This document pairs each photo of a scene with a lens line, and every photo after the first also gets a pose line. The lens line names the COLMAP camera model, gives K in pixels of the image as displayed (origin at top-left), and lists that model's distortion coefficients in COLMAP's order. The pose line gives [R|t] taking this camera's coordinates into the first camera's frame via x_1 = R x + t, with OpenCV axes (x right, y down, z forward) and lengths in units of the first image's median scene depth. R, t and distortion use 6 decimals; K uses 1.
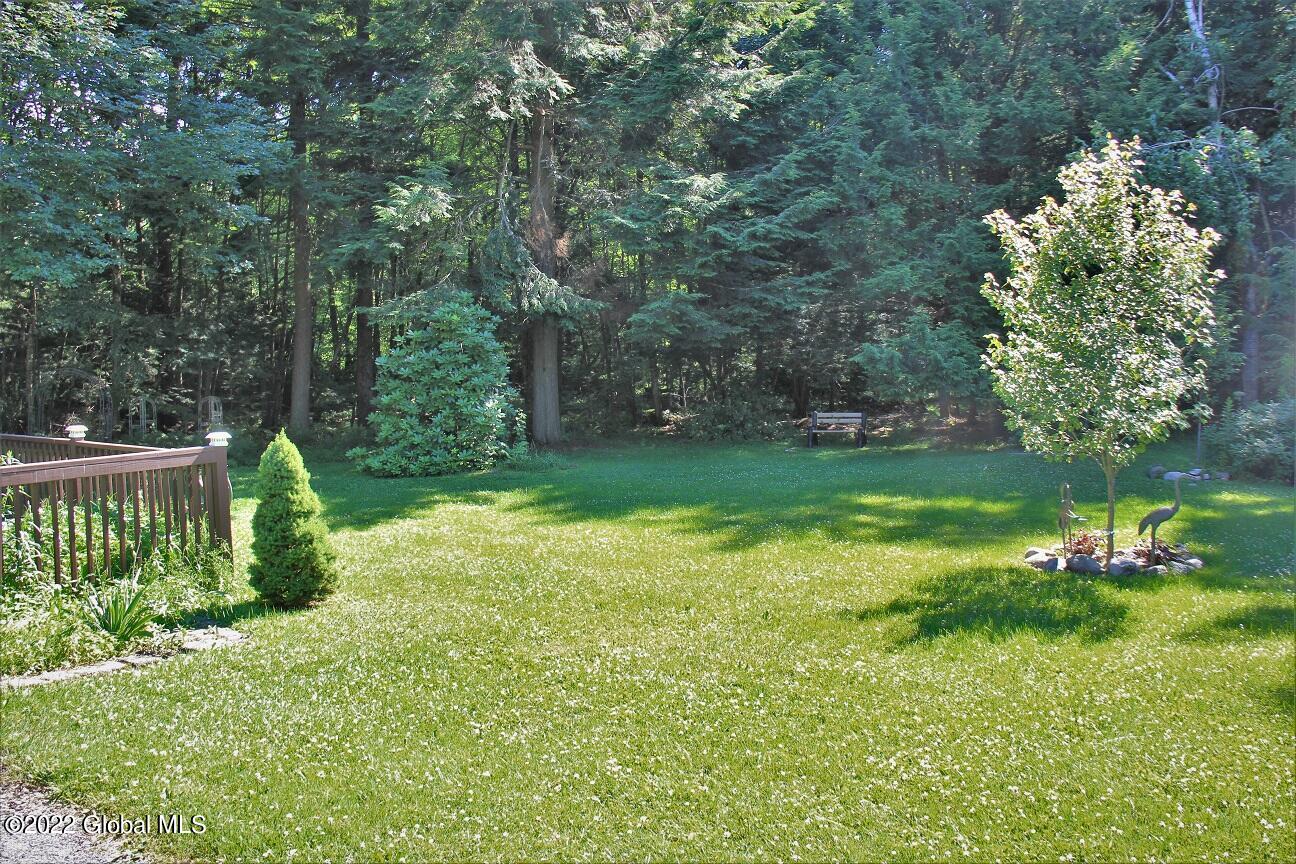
lens RADIAL K [[1077.3, 0, 648.4], [0, 1077.3, 431.0], [0, 0, 1]] dist [-0.148405, 0.105860]
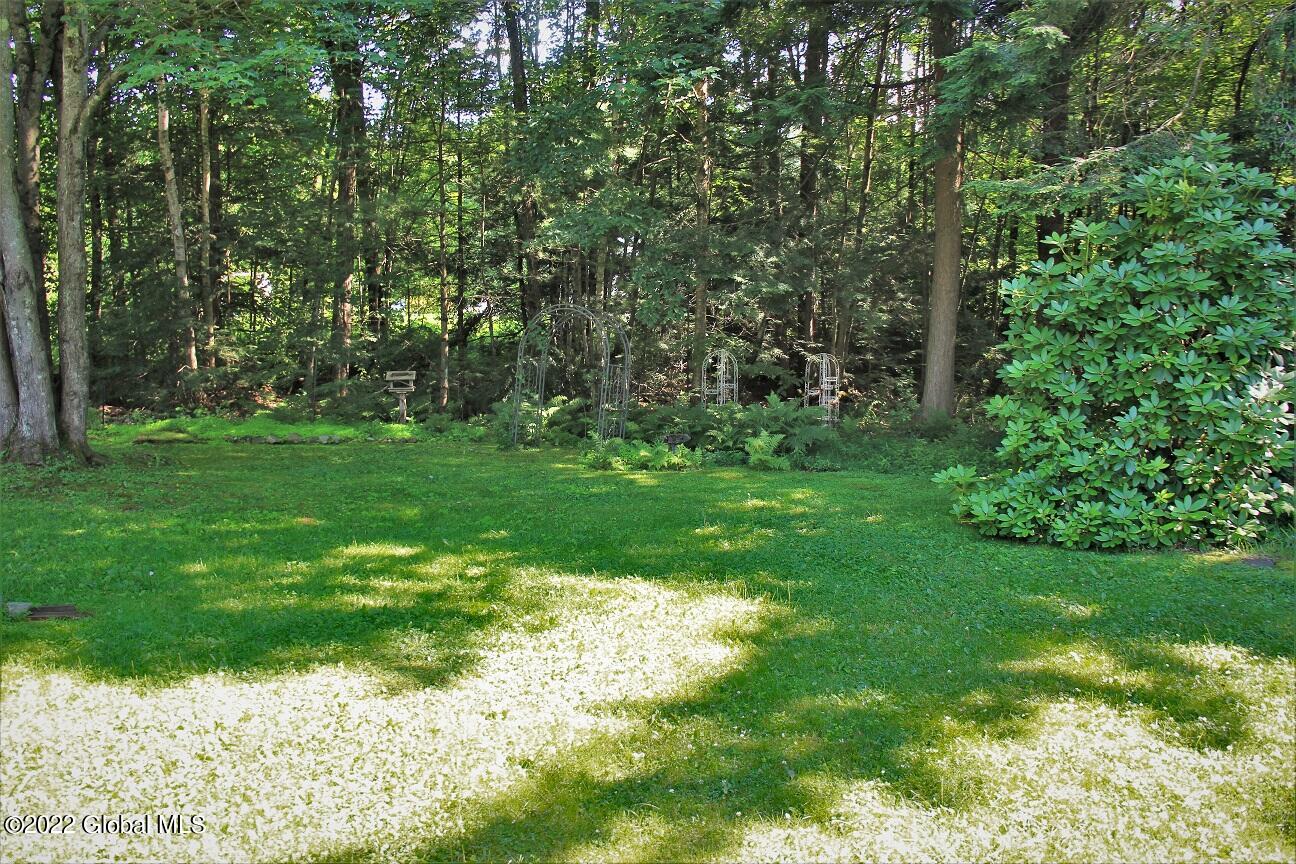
lens RADIAL K [[1077.3, 0, 684.5], [0, 1077.3, 415.0], [0, 0, 1]] dist [-0.148405, 0.105860]
pose [[0.791811, 0.062105, -0.607600, -0.079235], [-0.049950, 0.998069, 0.036923, -0.019662], [0.608720, 0.001114, 0.793384, 0.546074]]
